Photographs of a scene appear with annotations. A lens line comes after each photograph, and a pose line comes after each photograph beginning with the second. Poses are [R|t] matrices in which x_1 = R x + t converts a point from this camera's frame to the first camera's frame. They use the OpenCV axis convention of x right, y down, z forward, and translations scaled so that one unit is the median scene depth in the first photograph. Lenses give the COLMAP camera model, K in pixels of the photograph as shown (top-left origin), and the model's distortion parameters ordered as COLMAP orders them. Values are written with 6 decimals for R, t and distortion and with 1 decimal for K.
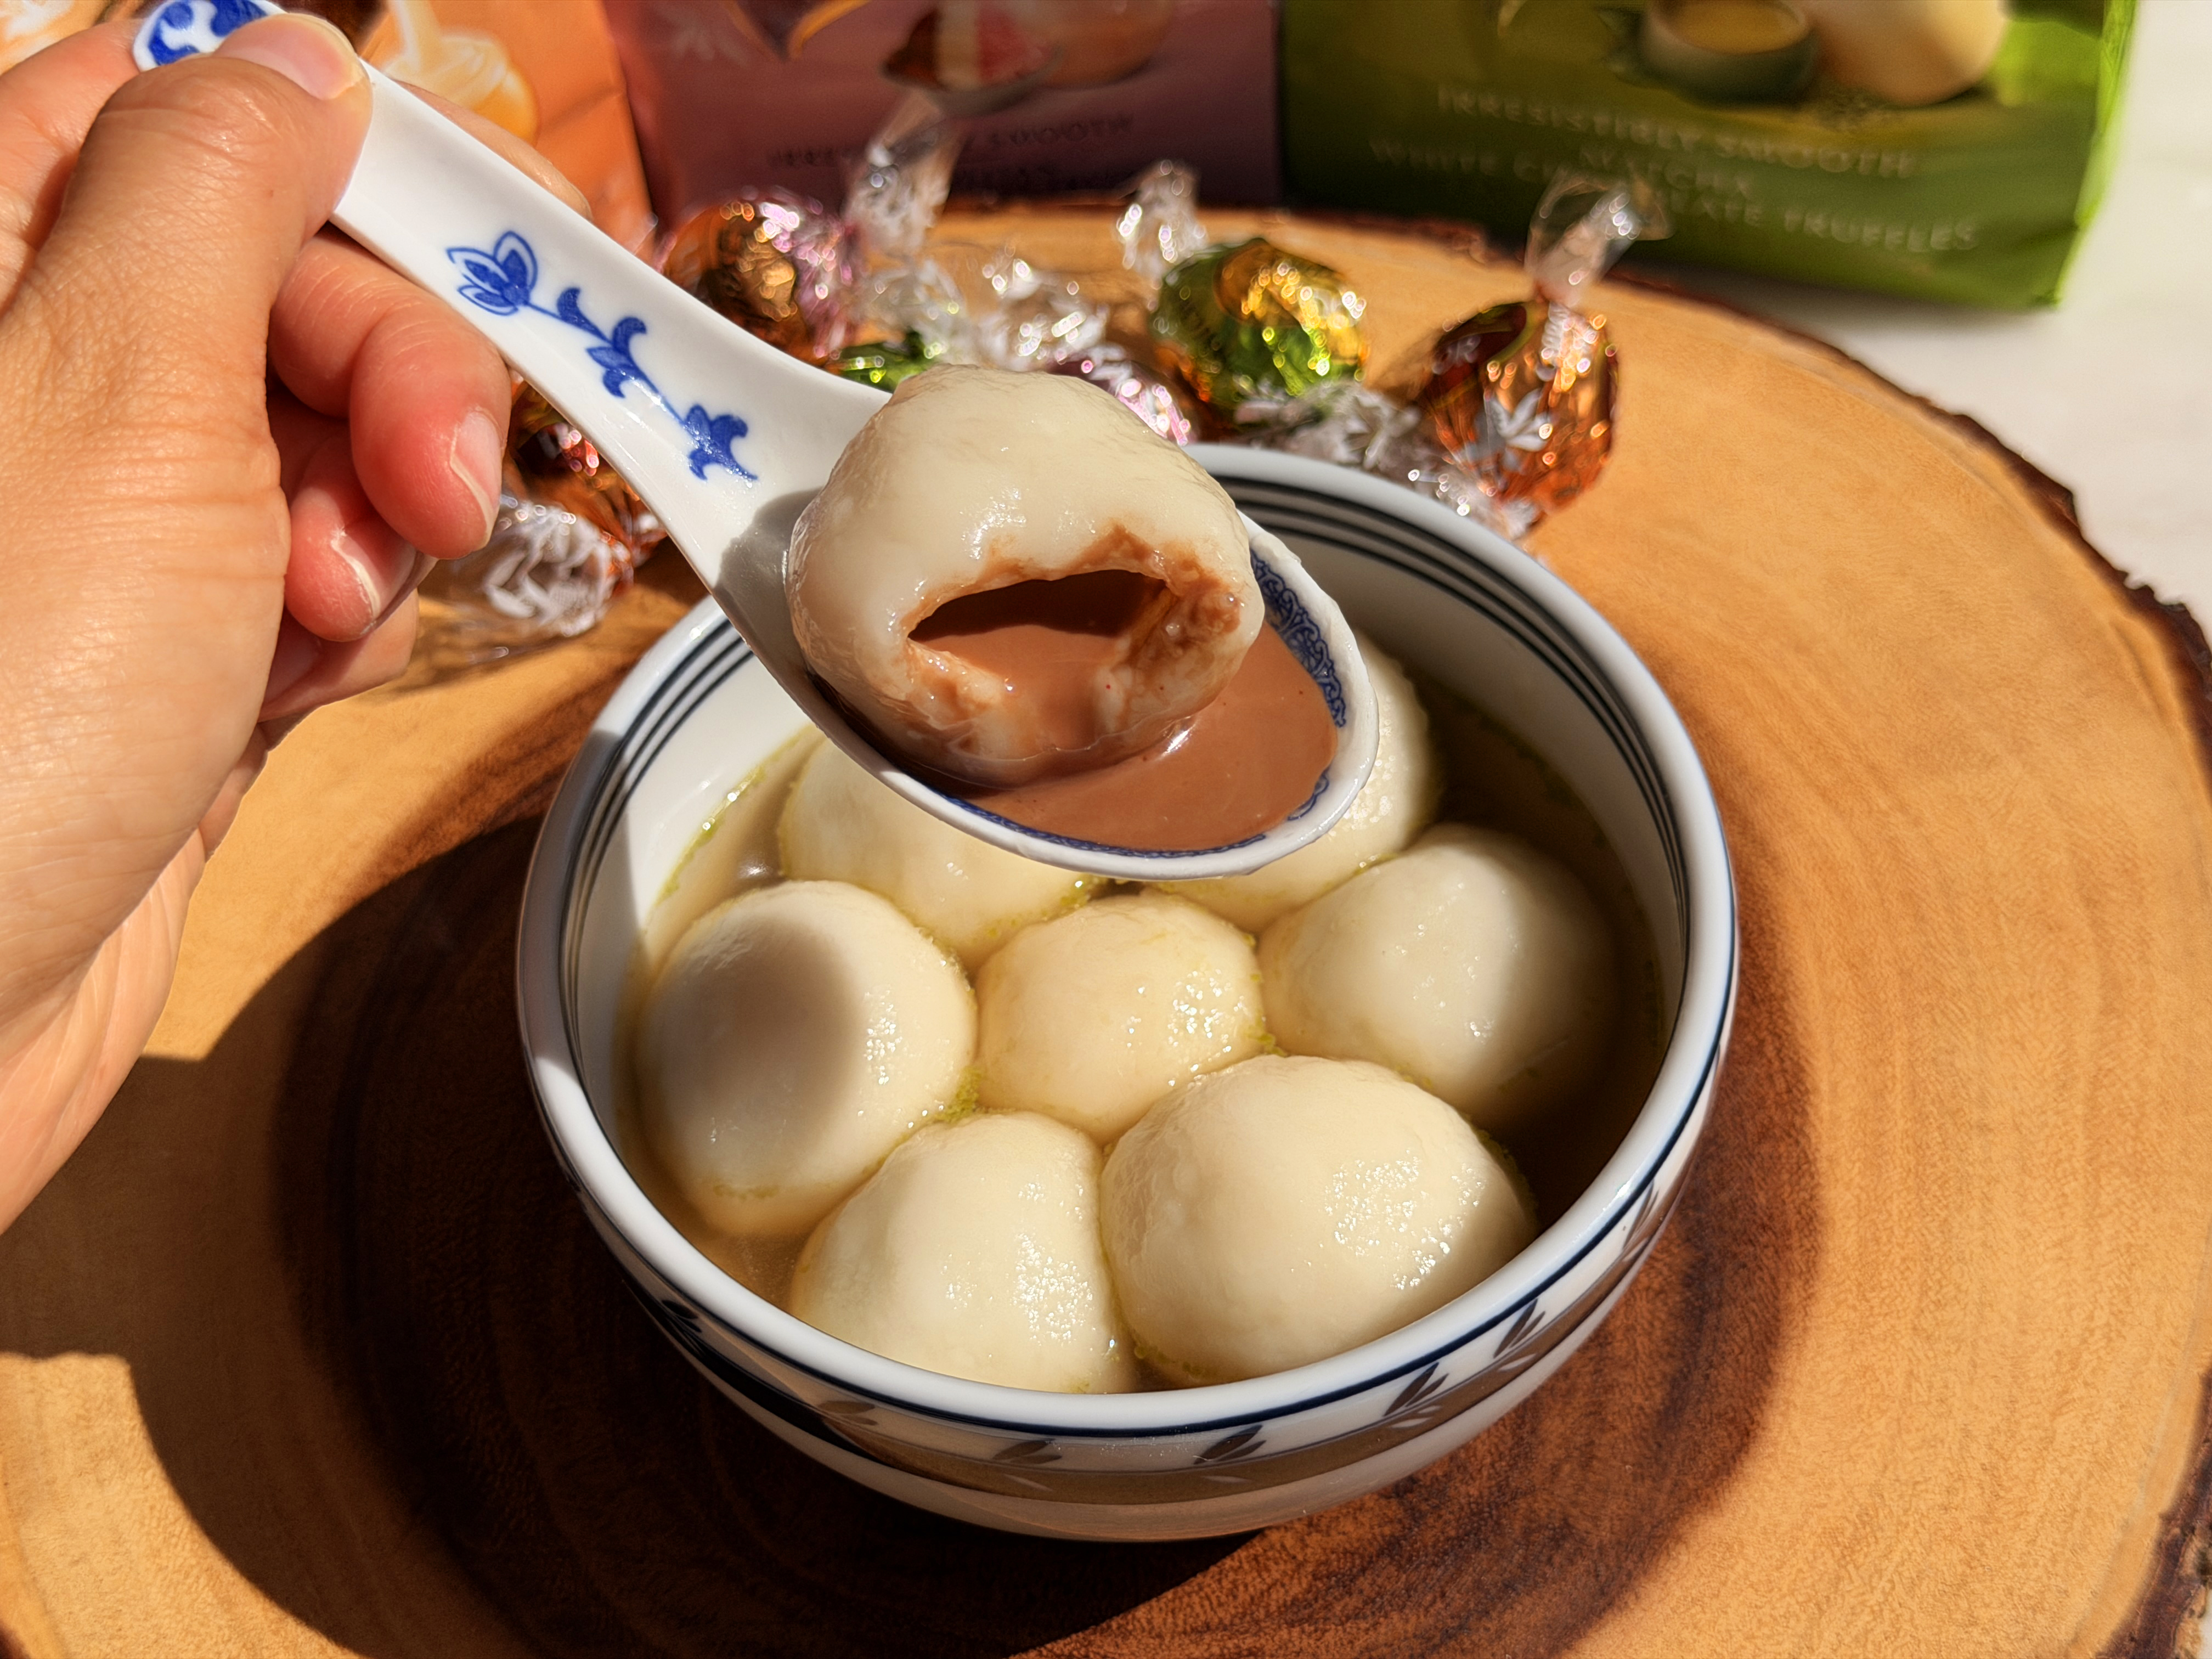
lens RADIAL K [[2869.6, 0, 1106.0], [0, 2869.6, 829.5], [0, 0, 1]] dist [0.192811, -0.475245]
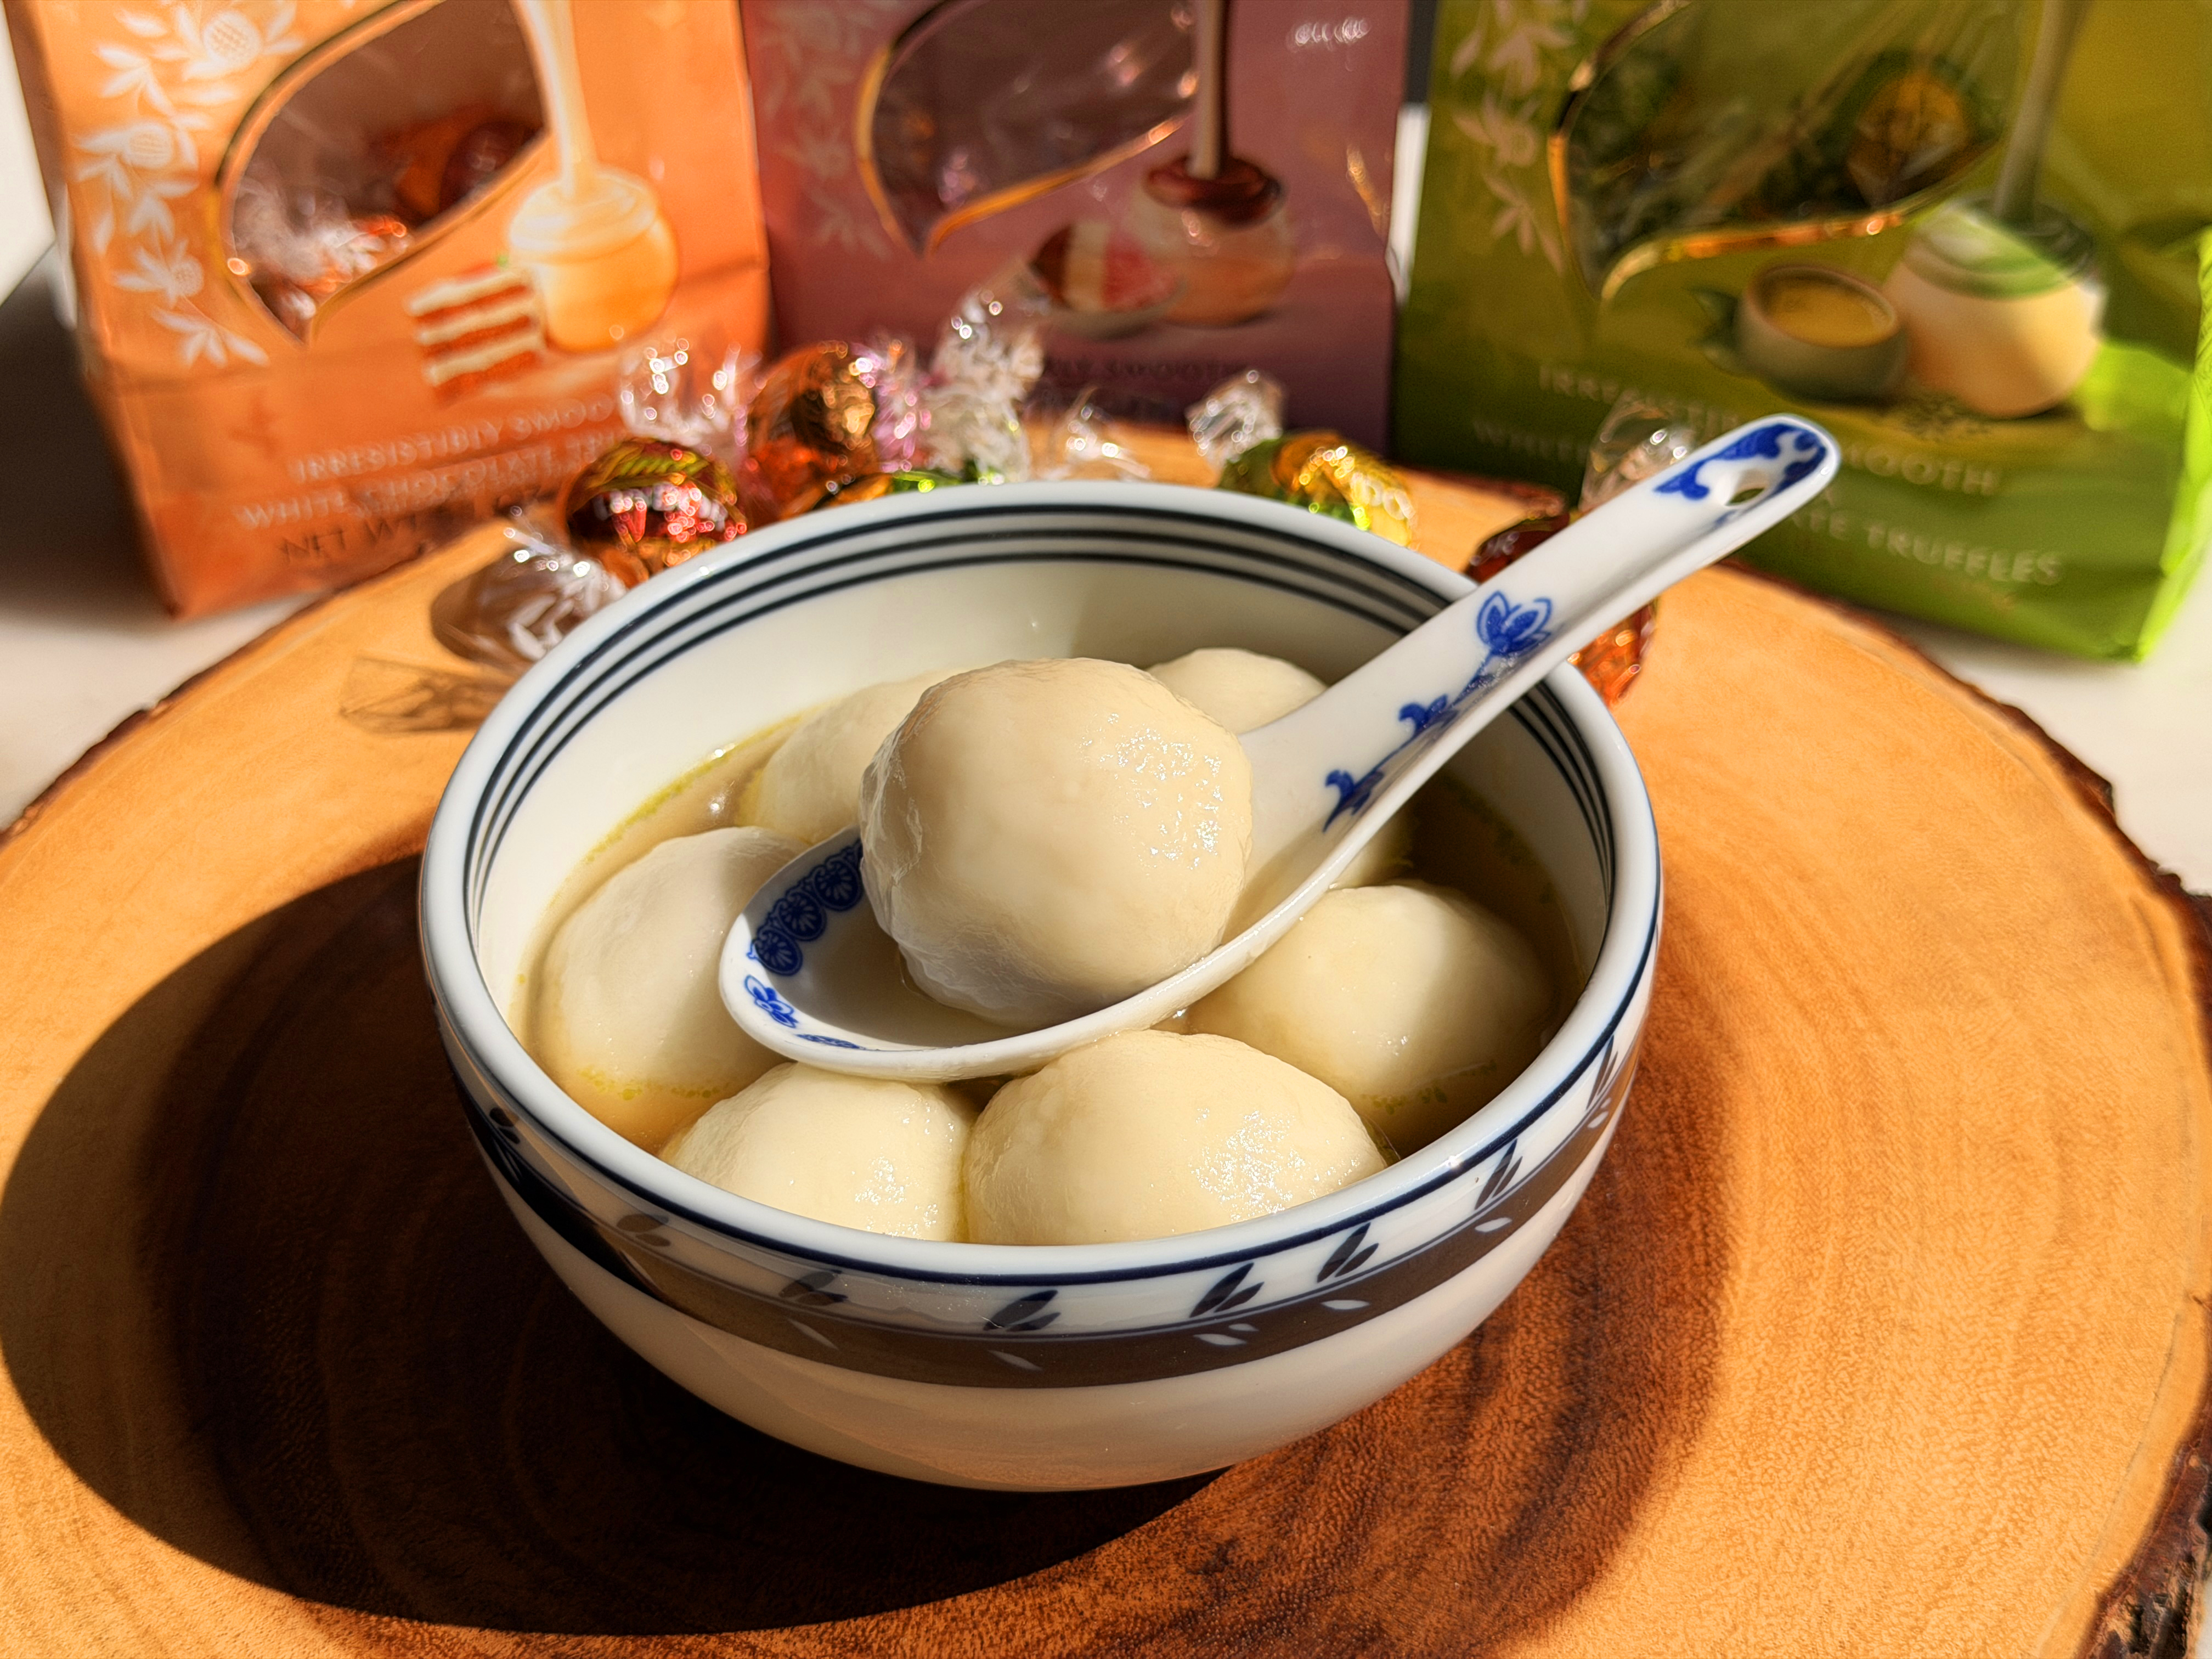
lens RADIAL K [[2869.6, 0, 1106.0], [0, 2869.6, 829.5], [0, 0, 1]] dist [0.192811, -0.475245]
pose [[0.984590, 0.149928, -0.090018, 0.105853], [-0.165084, 0.966692, -0.195587, 0.168788], [0.057696, 0.207434, 0.976546, 0.038974]]
